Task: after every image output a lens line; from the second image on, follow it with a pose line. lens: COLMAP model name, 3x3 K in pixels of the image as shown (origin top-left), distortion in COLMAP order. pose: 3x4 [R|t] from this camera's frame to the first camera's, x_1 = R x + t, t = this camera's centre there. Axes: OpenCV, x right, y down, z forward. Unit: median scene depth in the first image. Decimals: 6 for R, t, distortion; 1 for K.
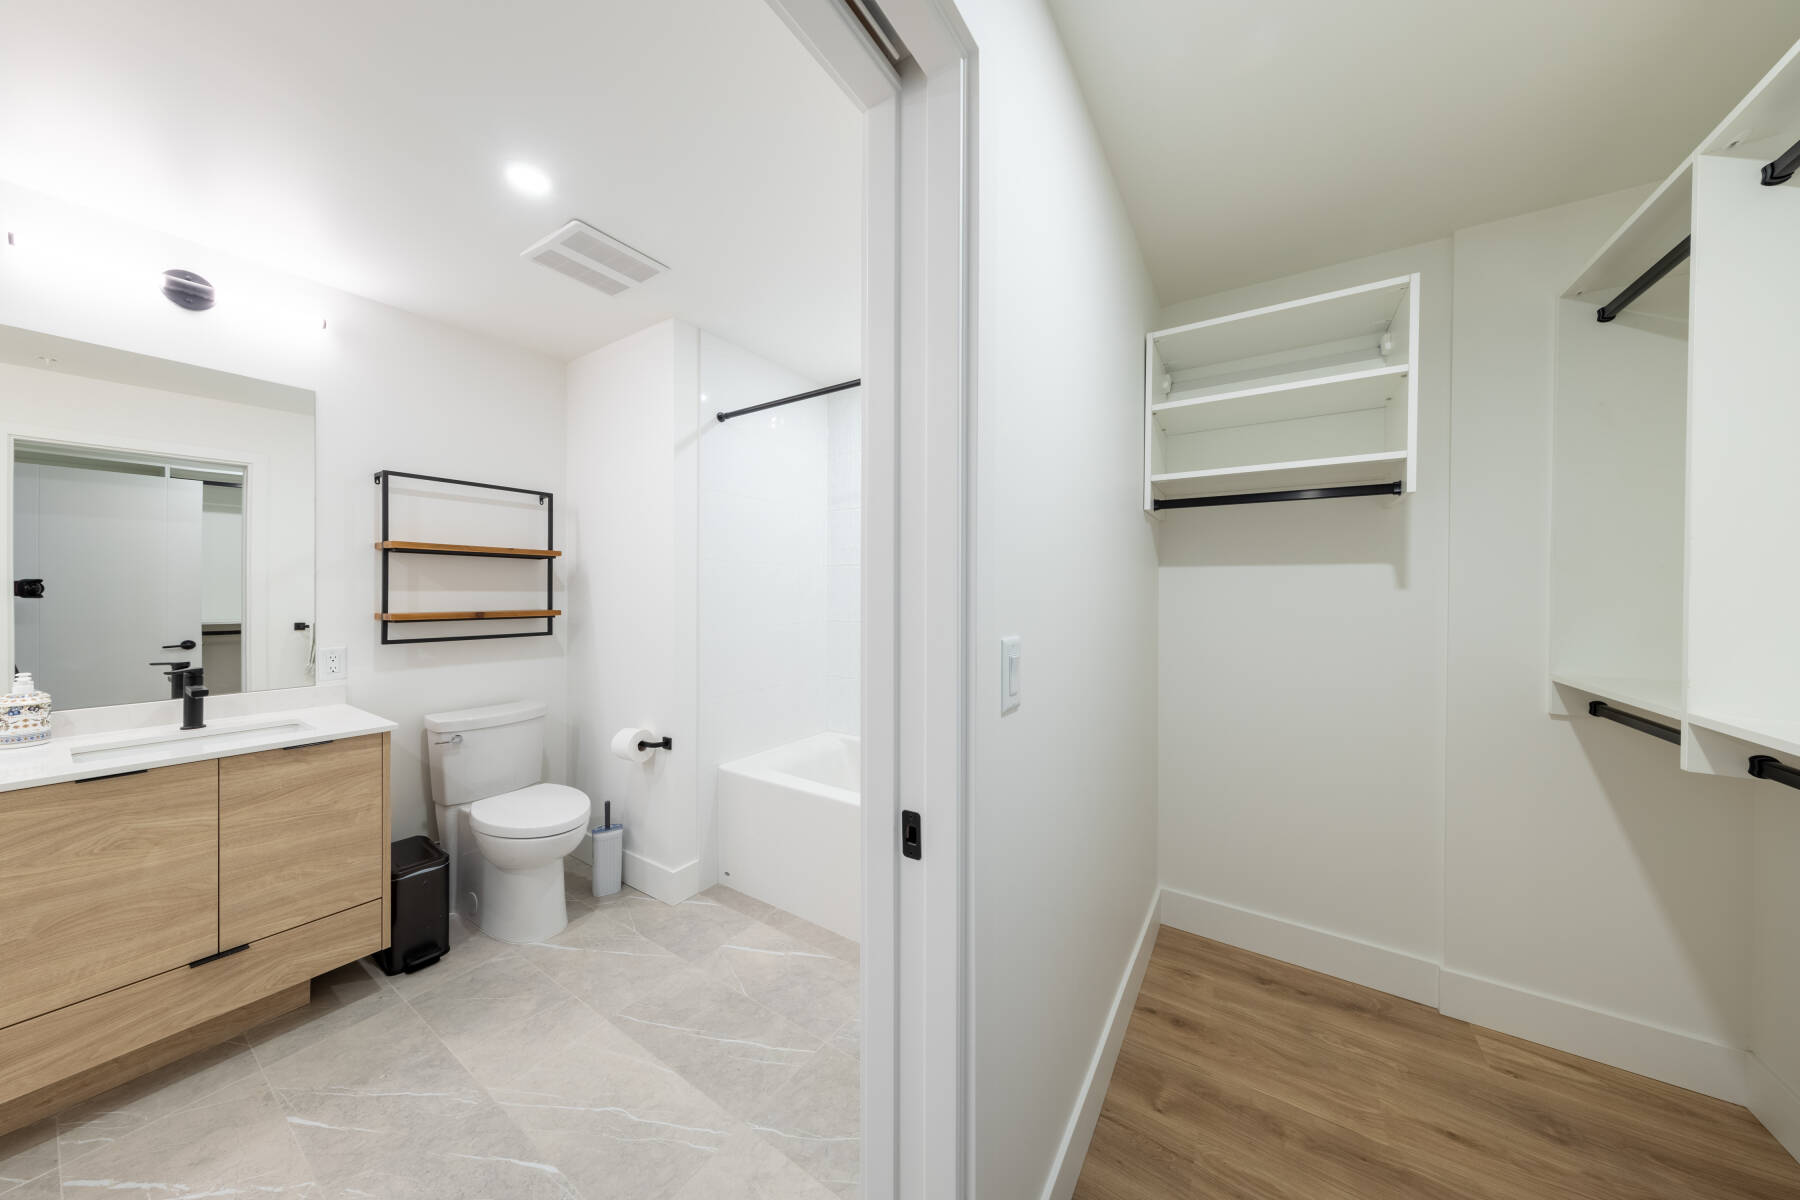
lens RADIAL K [[562.6, 0, 898.3], [0, 562.6, 594.3], [0, 0, 1]] dist [0.007806, -0.001817]
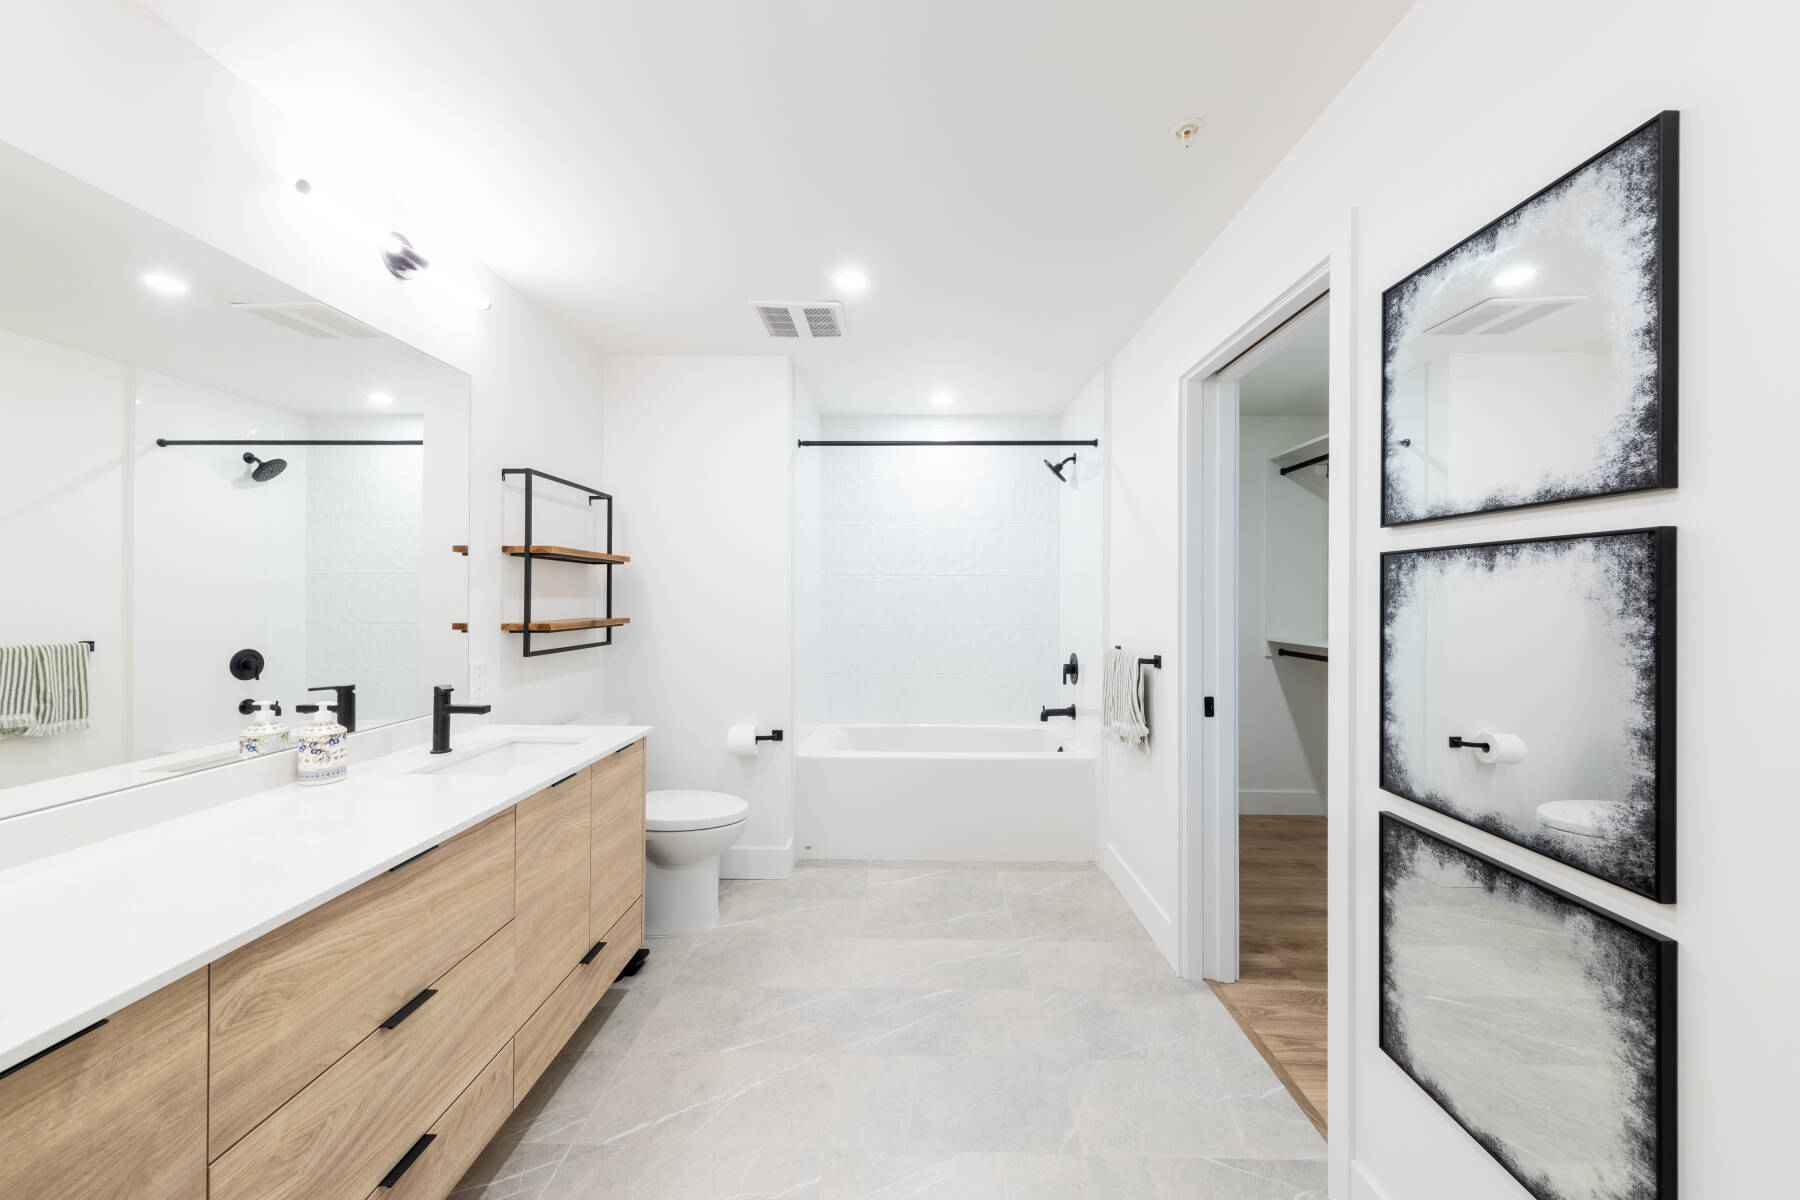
lens RADIAL K [[620.7, 0, 899.0], [0, 620.7, 594.7], [0, 0, 1]] dist [0.002034, -0.001759]
pose [[0.848982, 0.001865, 0.528418, -1.182755], [0.002121, 0.999974, -0.006937, -0.006053], [-0.528417, 0.007011, 0.848956, -0.233992]]
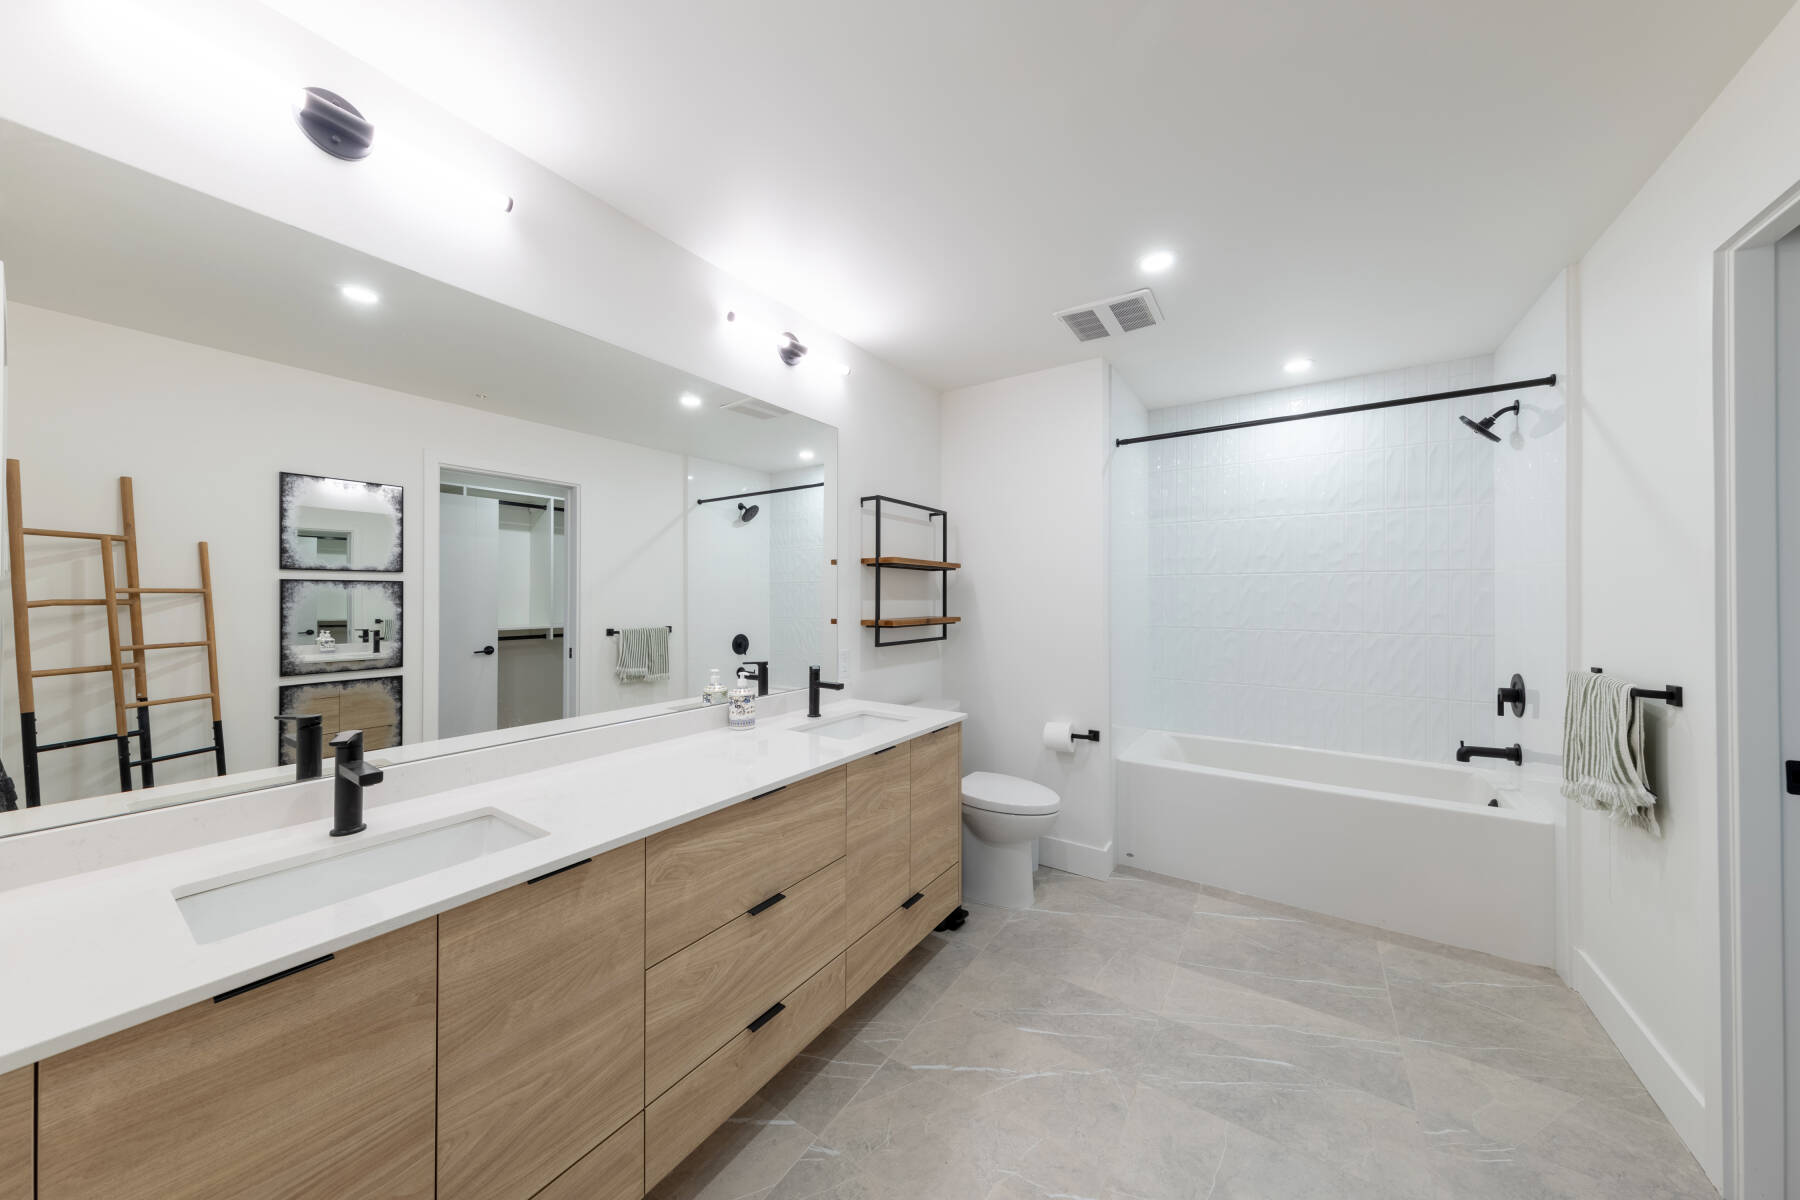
lens RADIAL K [[583.0, 0, 899.8], [0, 583.0, 594.1], [0, 0, 1]] dist [0.002193, -0.000349]
pose [[0.999849, -0.002712, -0.017179, -1.073479], [0.002510, 0.999927, -0.011804, -0.005978], [0.017210, 0.011759, 0.999783, -0.233897]]
